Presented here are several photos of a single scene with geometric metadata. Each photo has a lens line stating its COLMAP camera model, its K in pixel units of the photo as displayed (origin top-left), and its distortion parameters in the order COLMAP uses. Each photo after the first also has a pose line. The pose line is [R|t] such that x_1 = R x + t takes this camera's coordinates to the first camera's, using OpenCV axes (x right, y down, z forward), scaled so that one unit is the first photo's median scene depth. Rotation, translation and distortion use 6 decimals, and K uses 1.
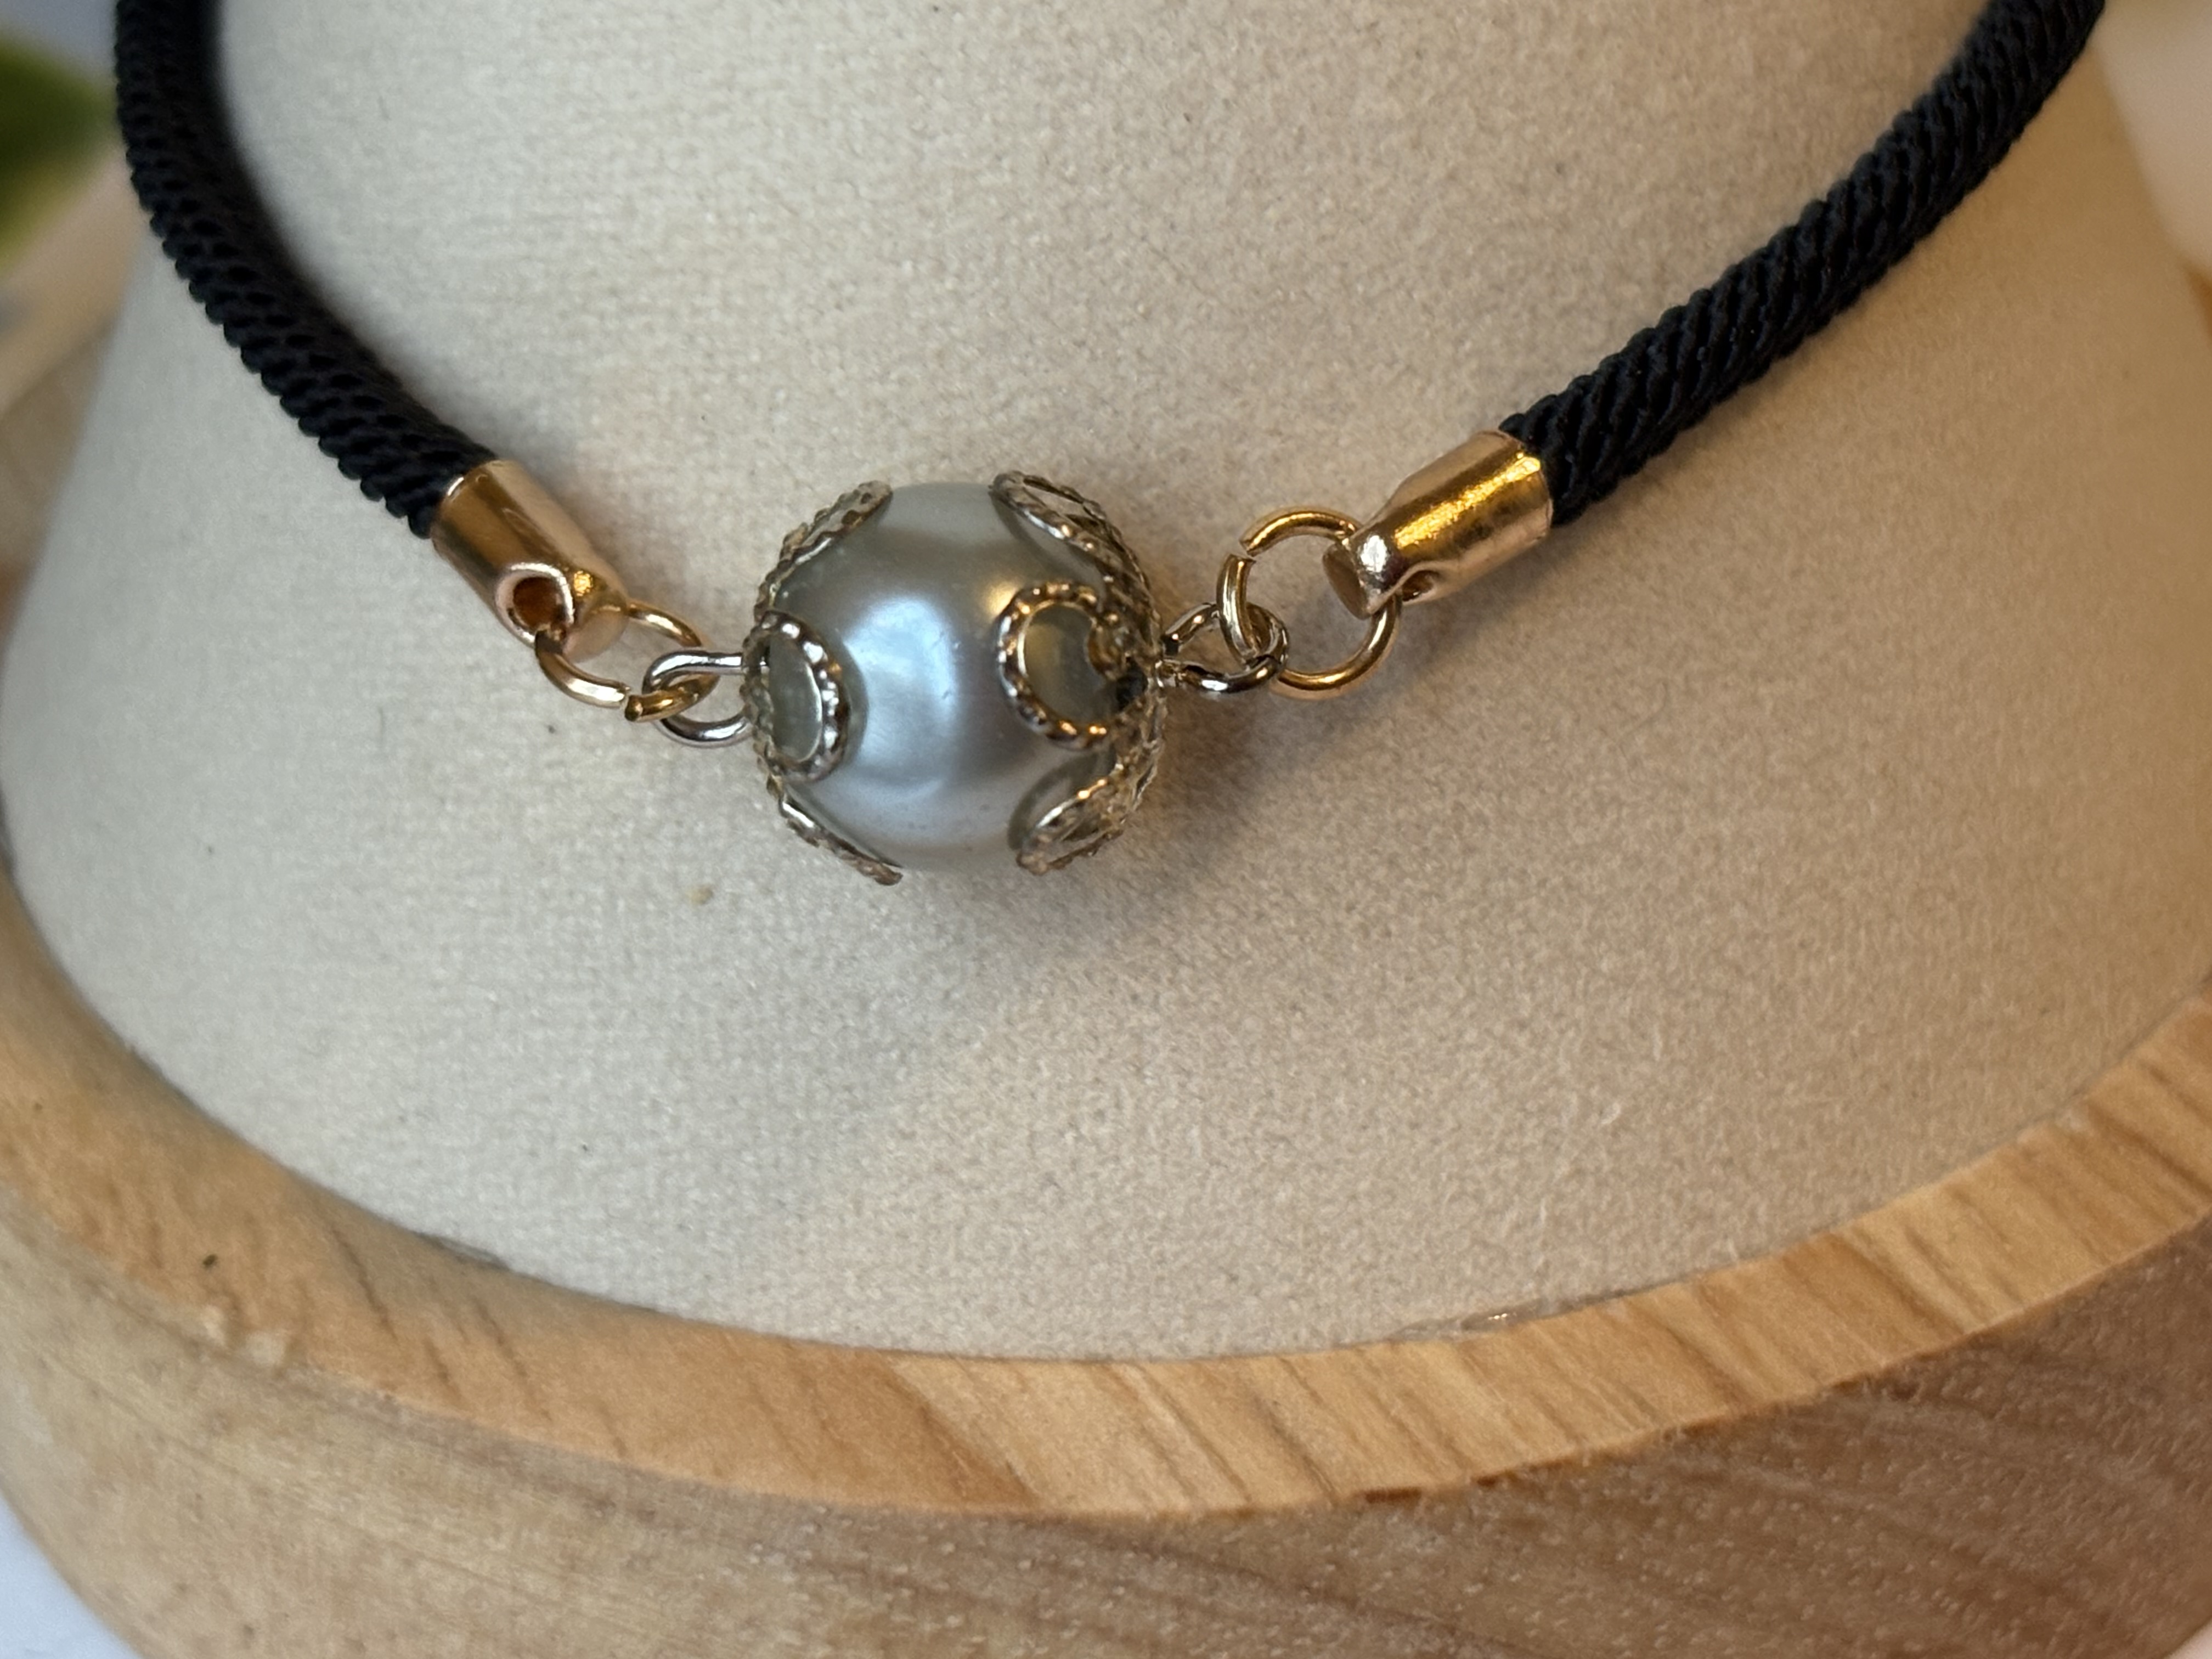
lens RADIAL K [[5282.3, 0, 1092.6], [0, 5282.3, 860.5], [0, 0, 1]] dist [0.208506, -0.597687]
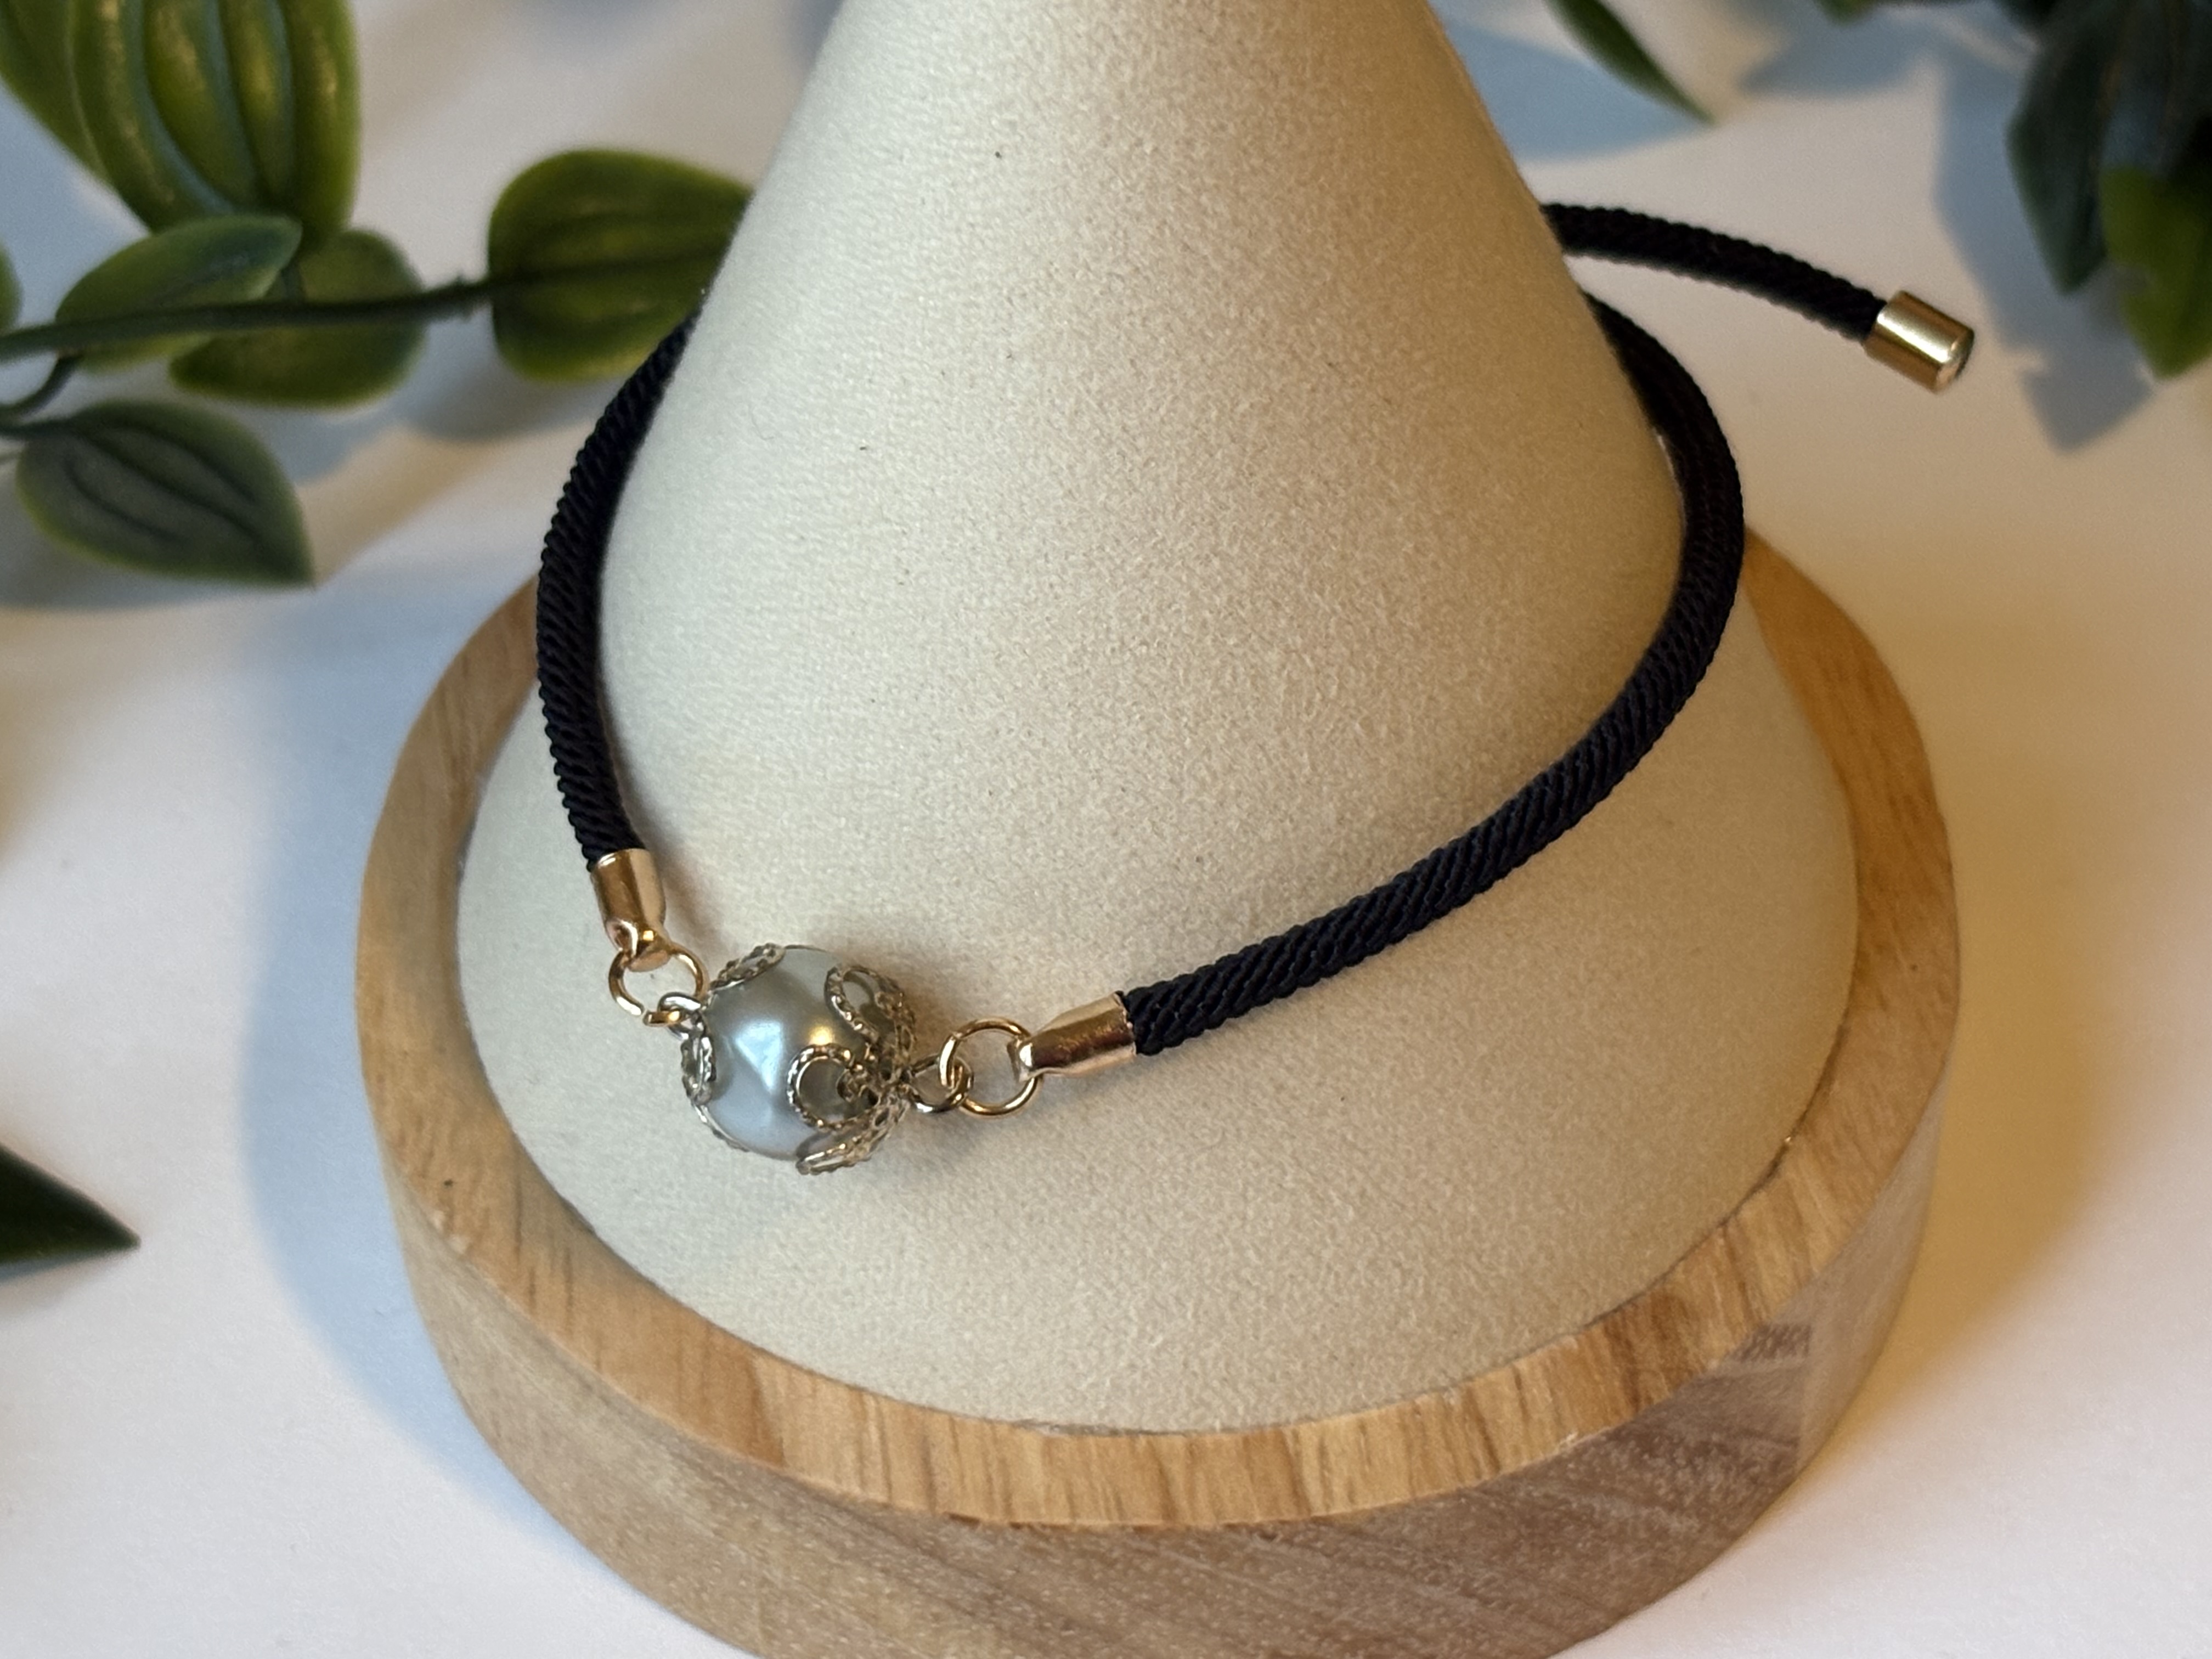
lens RADIAL K [[5208.1, 0, 1103.0], [0, 5208.1, 873.1], [0, 0, 1]] dist [0.210901, -0.357047]
pose [[0.934800, 0.264834, -0.236669, 0.457617], [-0.210624, 0.949883, 0.230998, -0.506367], [0.285984, -0.166089, 0.943731, -0.637706]]
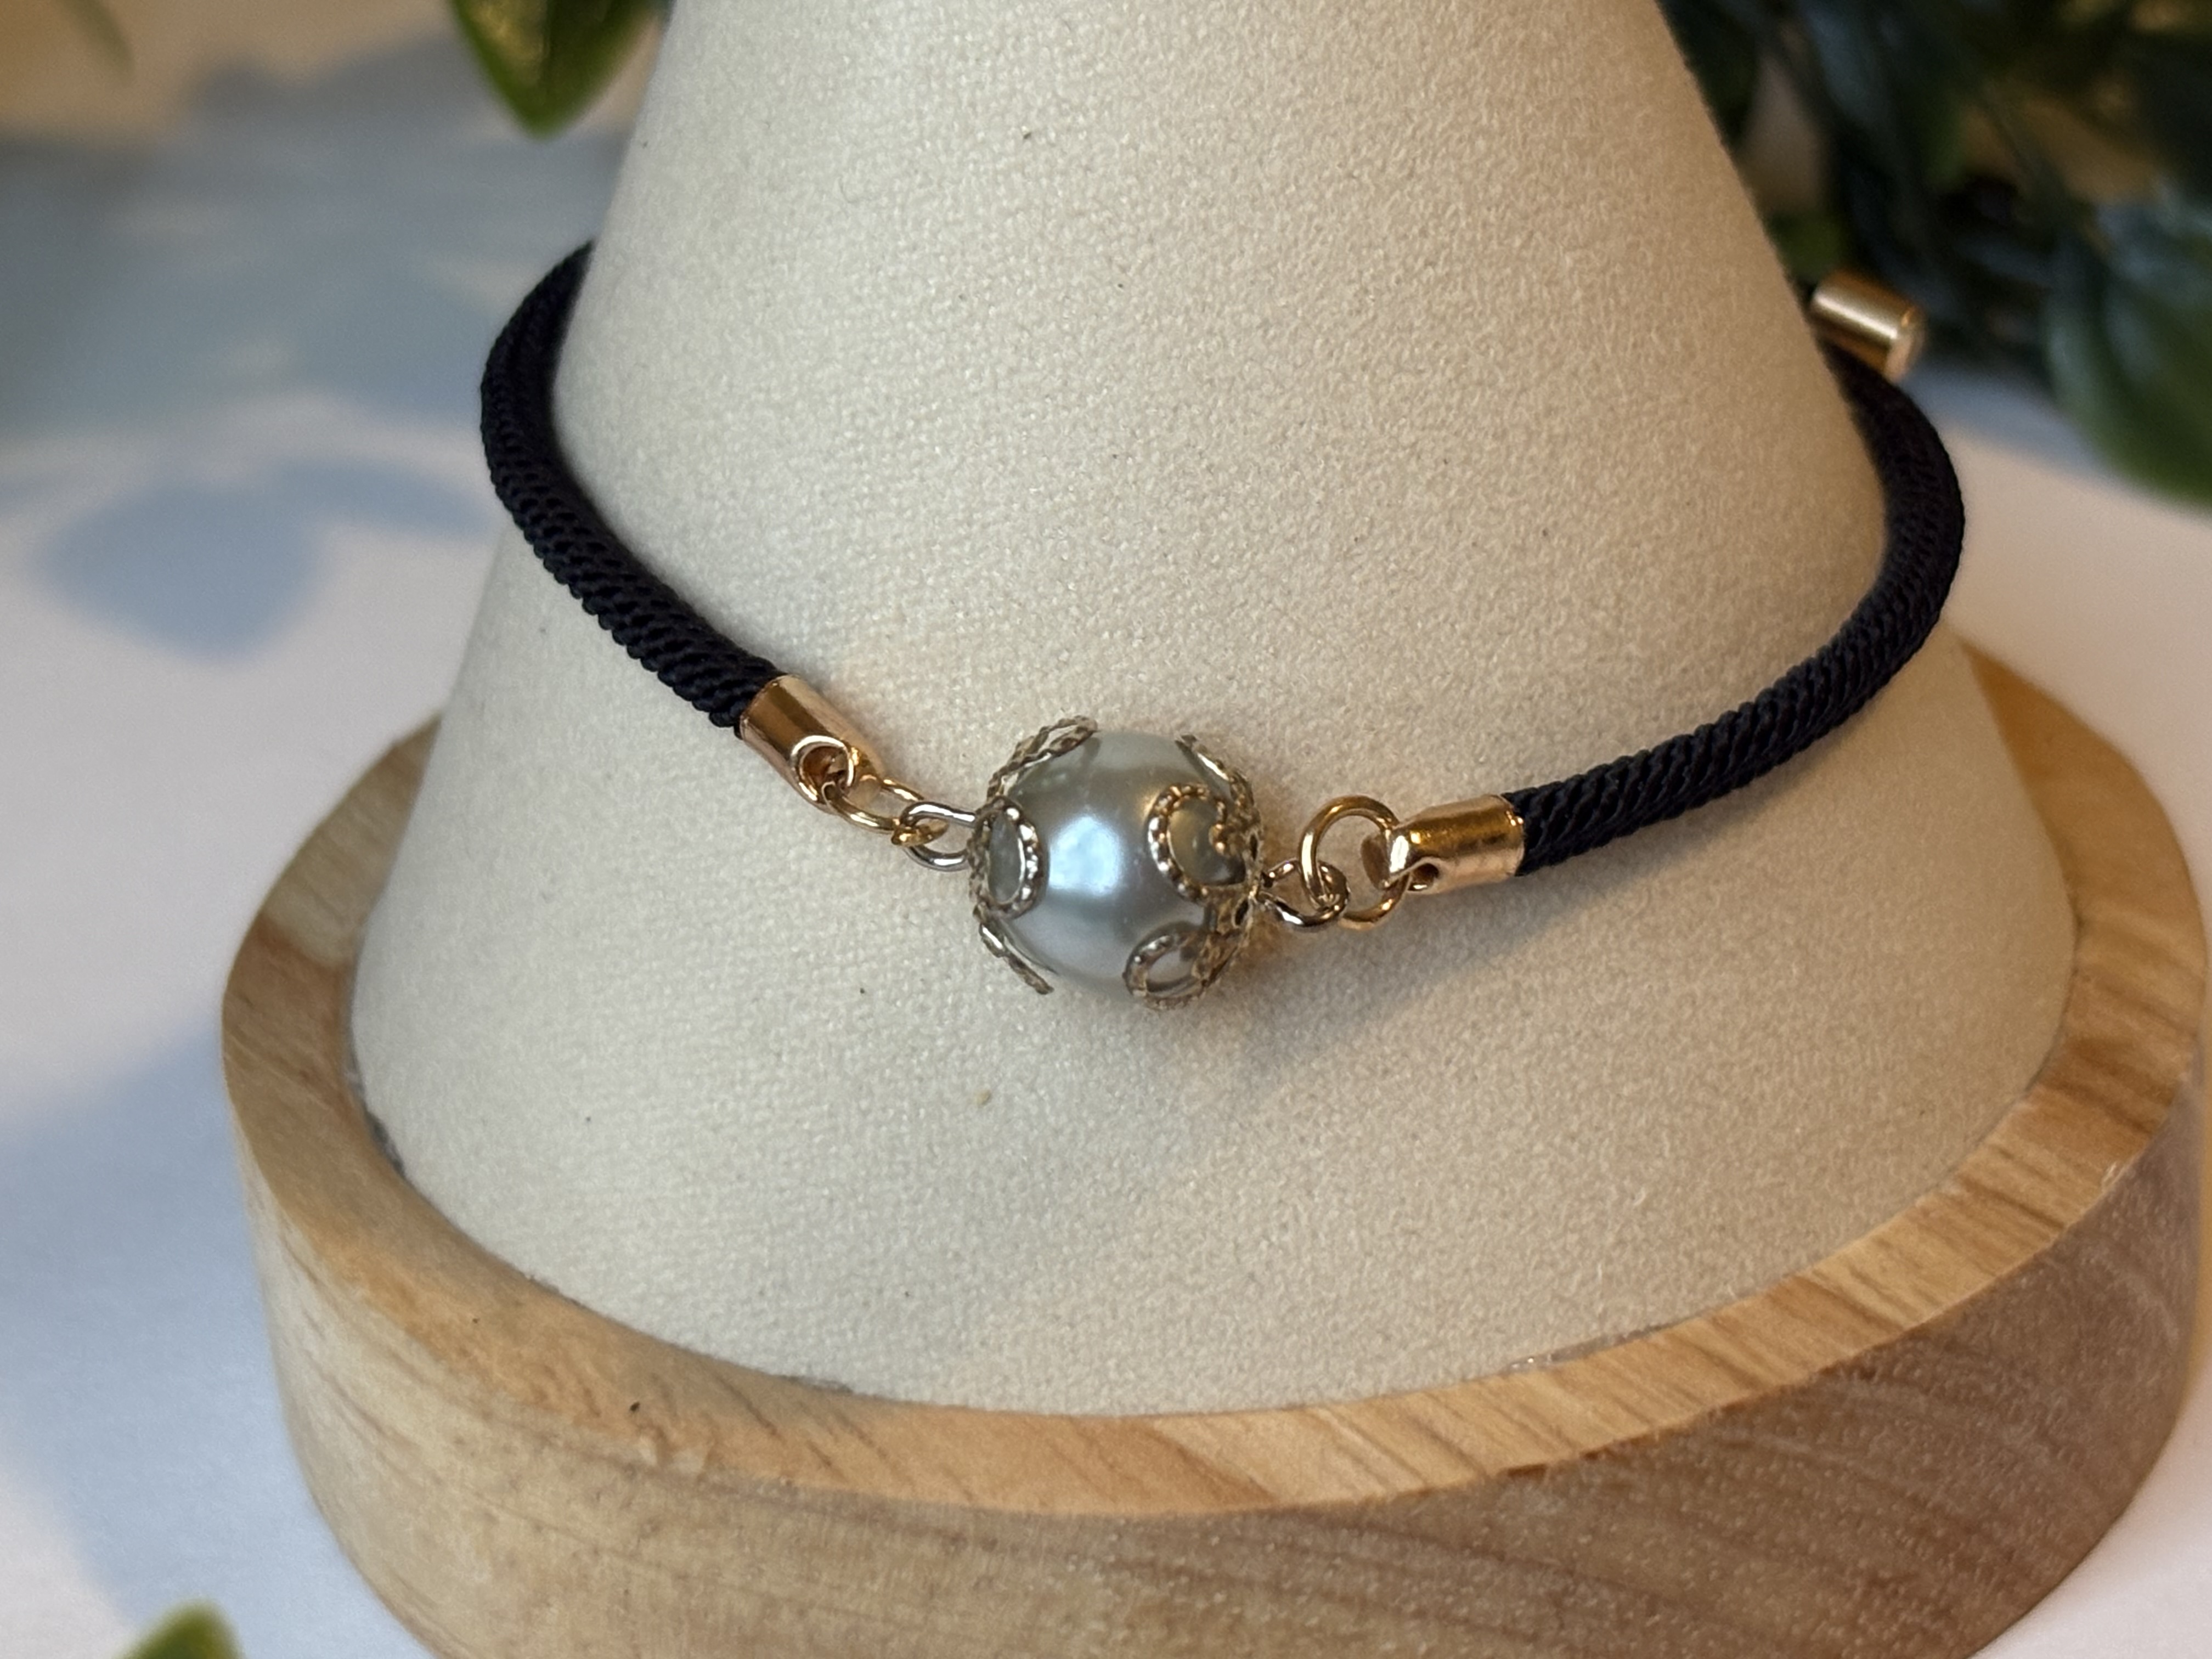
lens RADIAL K [[5221.7, 0, 1098.2], [0, 5221.7, 850.8], [0, 0, 1]] dist [0.254818, -1.384150]
pose [[0.992276, -0.084942, 0.090408, -0.163162], [0.094848, 0.989218, -0.111591, 0.098958], [-0.079955, 0.119304, 0.989633, -0.375681]]
